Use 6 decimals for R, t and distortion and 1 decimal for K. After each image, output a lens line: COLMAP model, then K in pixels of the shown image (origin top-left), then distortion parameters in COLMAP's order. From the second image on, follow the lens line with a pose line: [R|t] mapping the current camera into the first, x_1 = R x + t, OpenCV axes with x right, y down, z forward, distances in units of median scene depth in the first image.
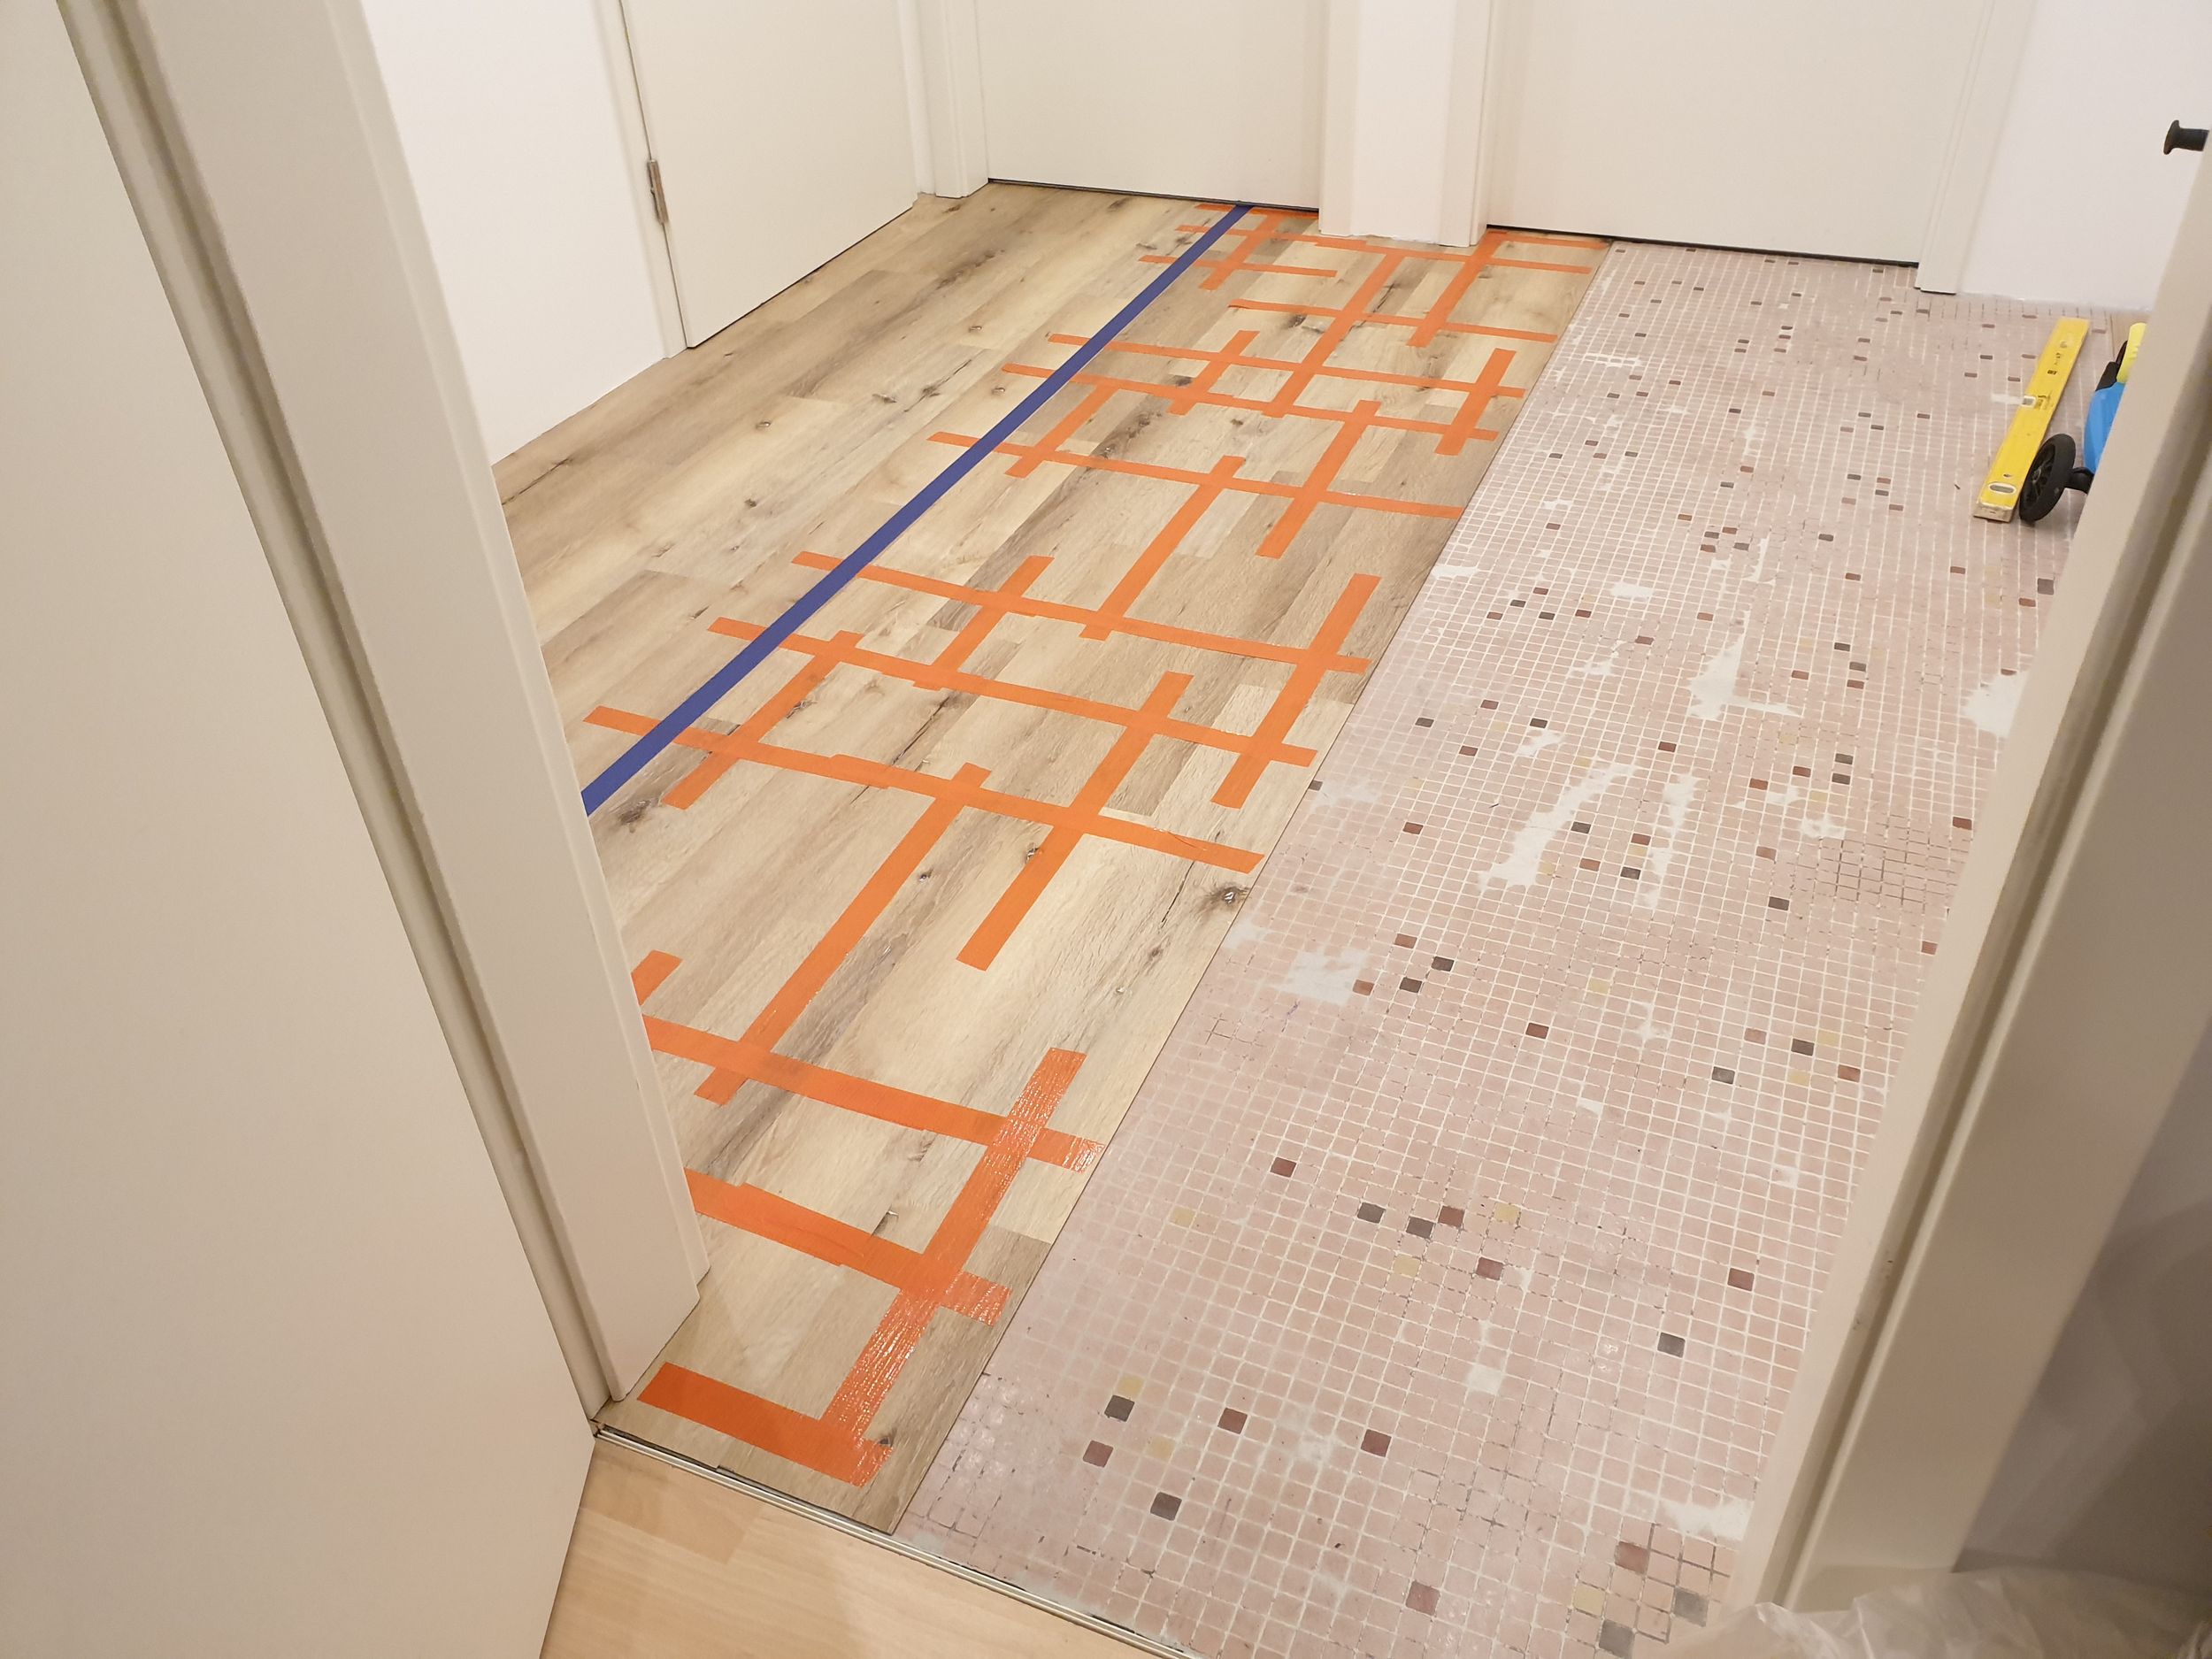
lens RADIAL K [[1720.1, 0, 1123.0], [0, 1720.1, 836.1], [0, 0, 1]] dist [0.035474, -0.039372]
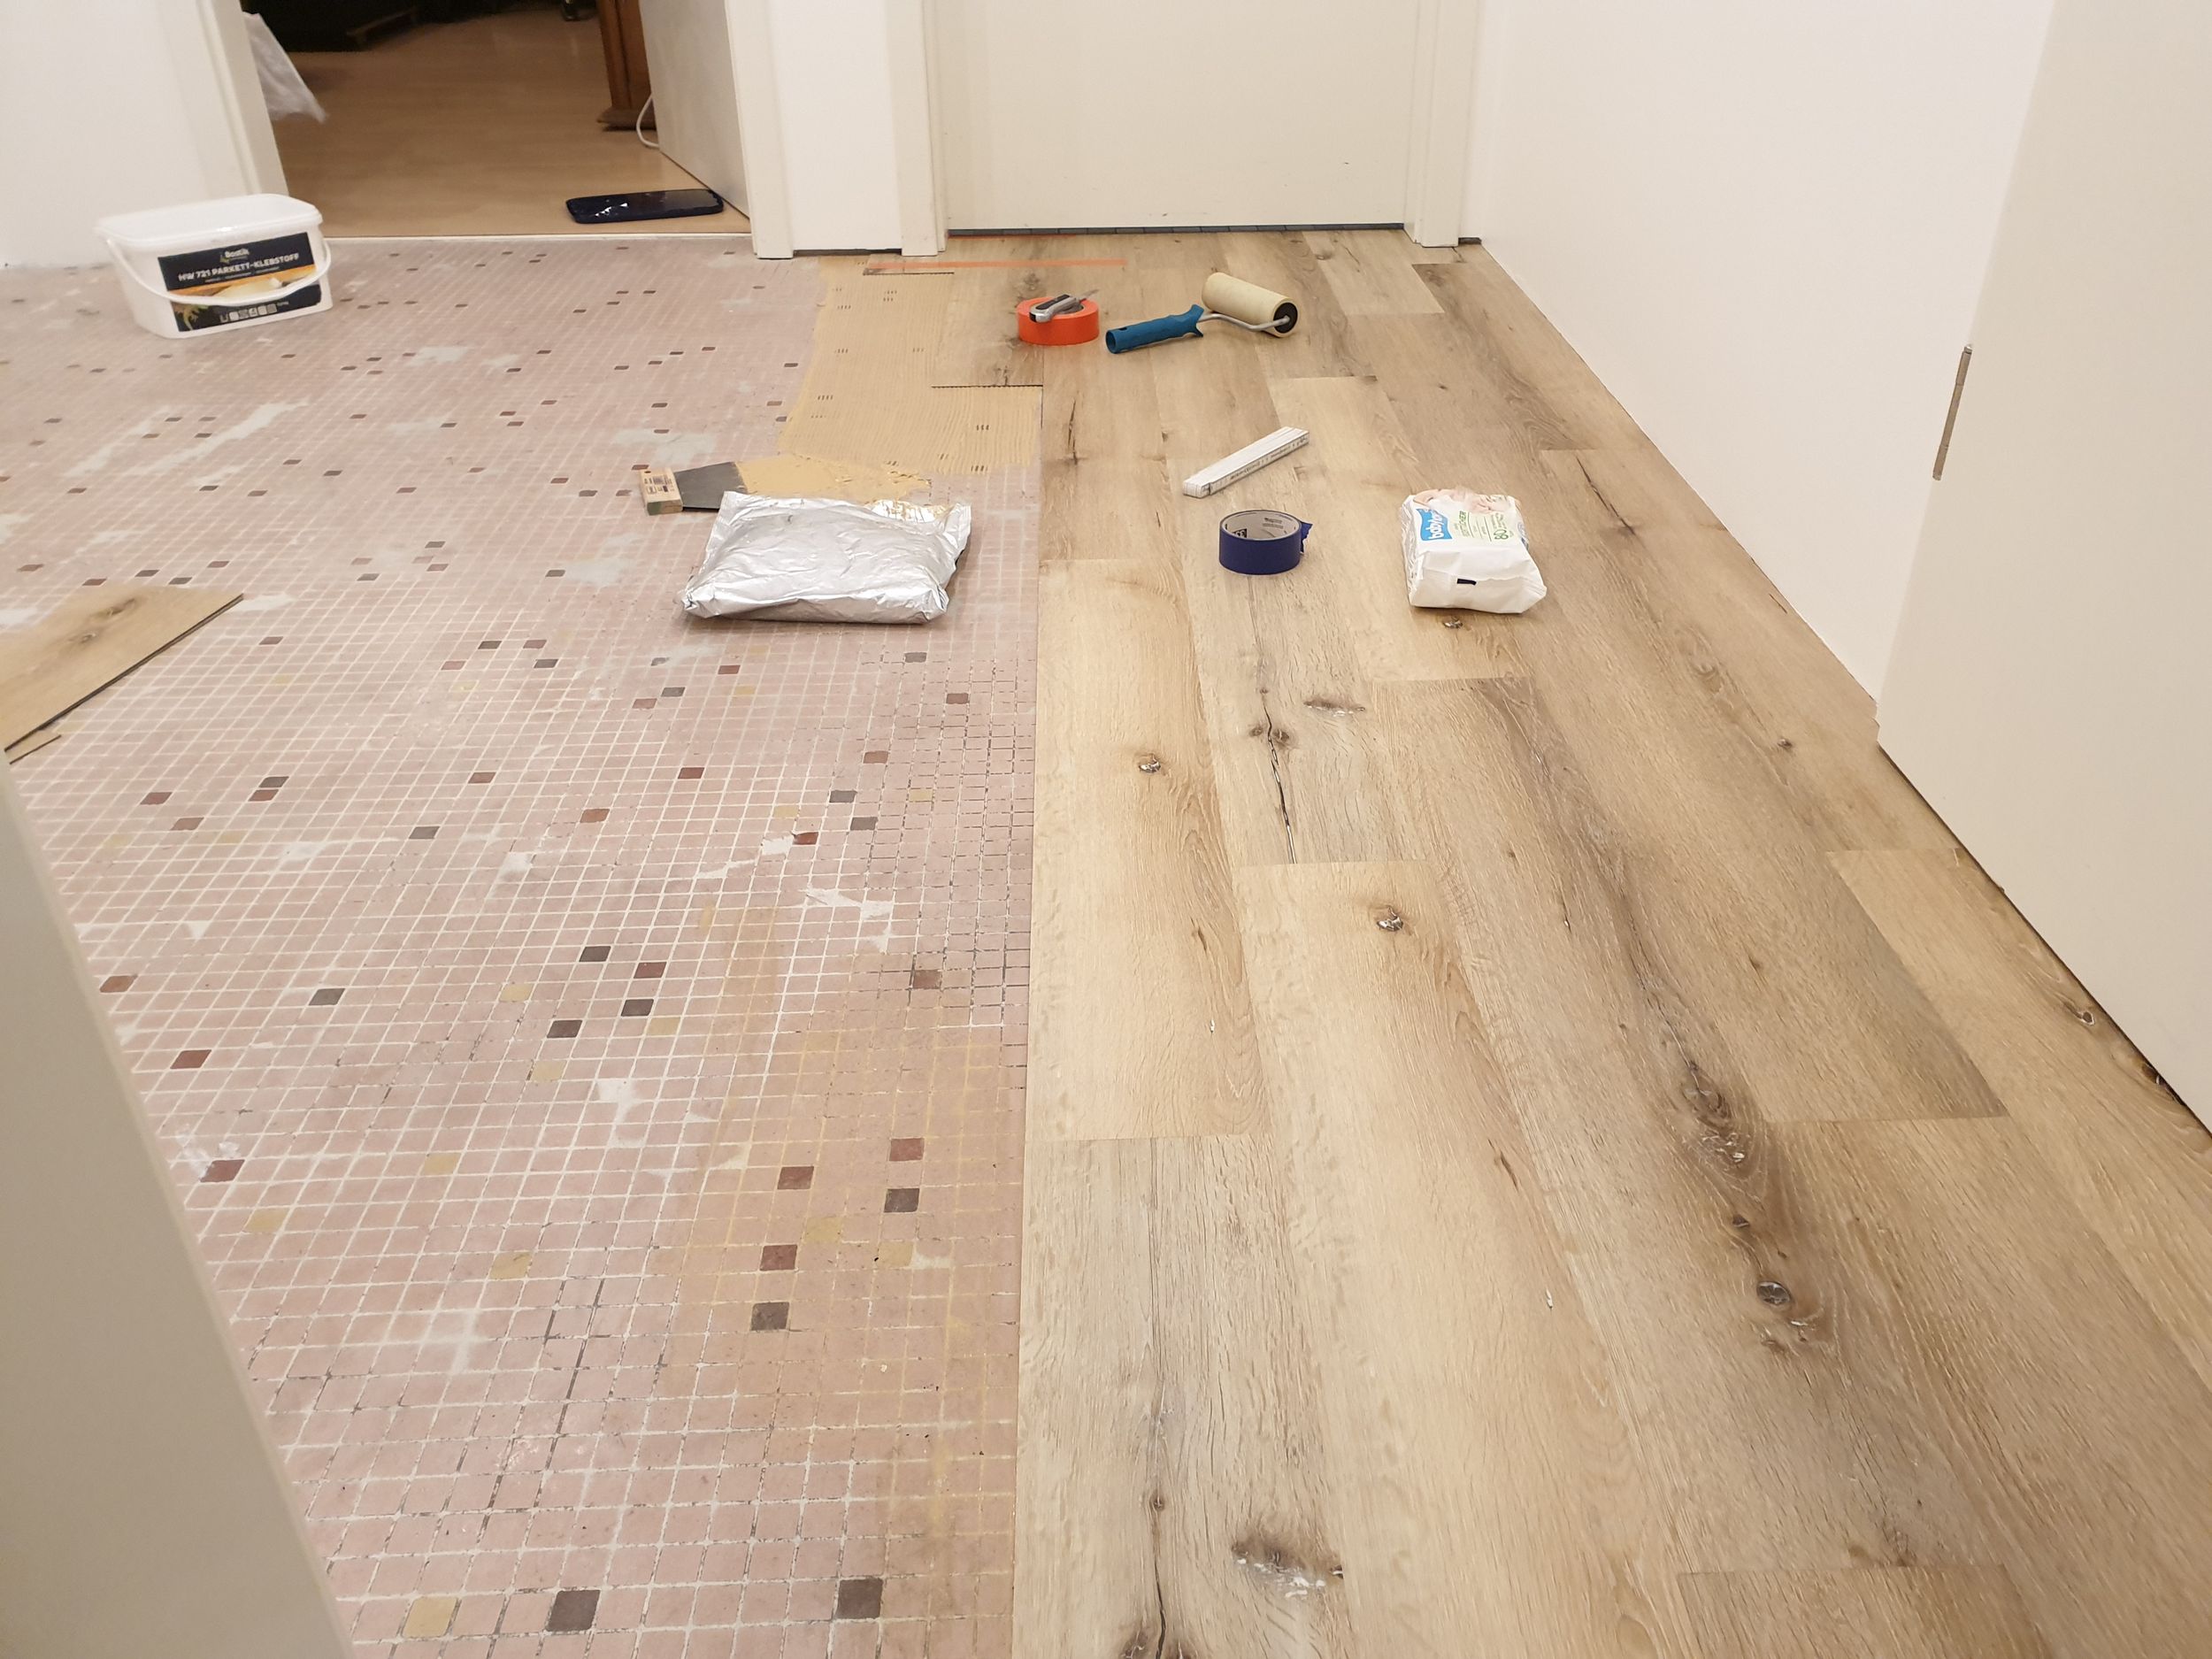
lens RADIAL K [[1720.1, 0, 1102.1], [0, 1720.1, 833.9], [0, 0, 1]] dist [0.035474, -0.039372]
pose [[-0.914339, 0.248817, -0.319492, 0.101050], [-0.210360, 0.382323, 0.899765, -0.690744], [0.346026, 0.889898, -0.297232, 1.164045]]
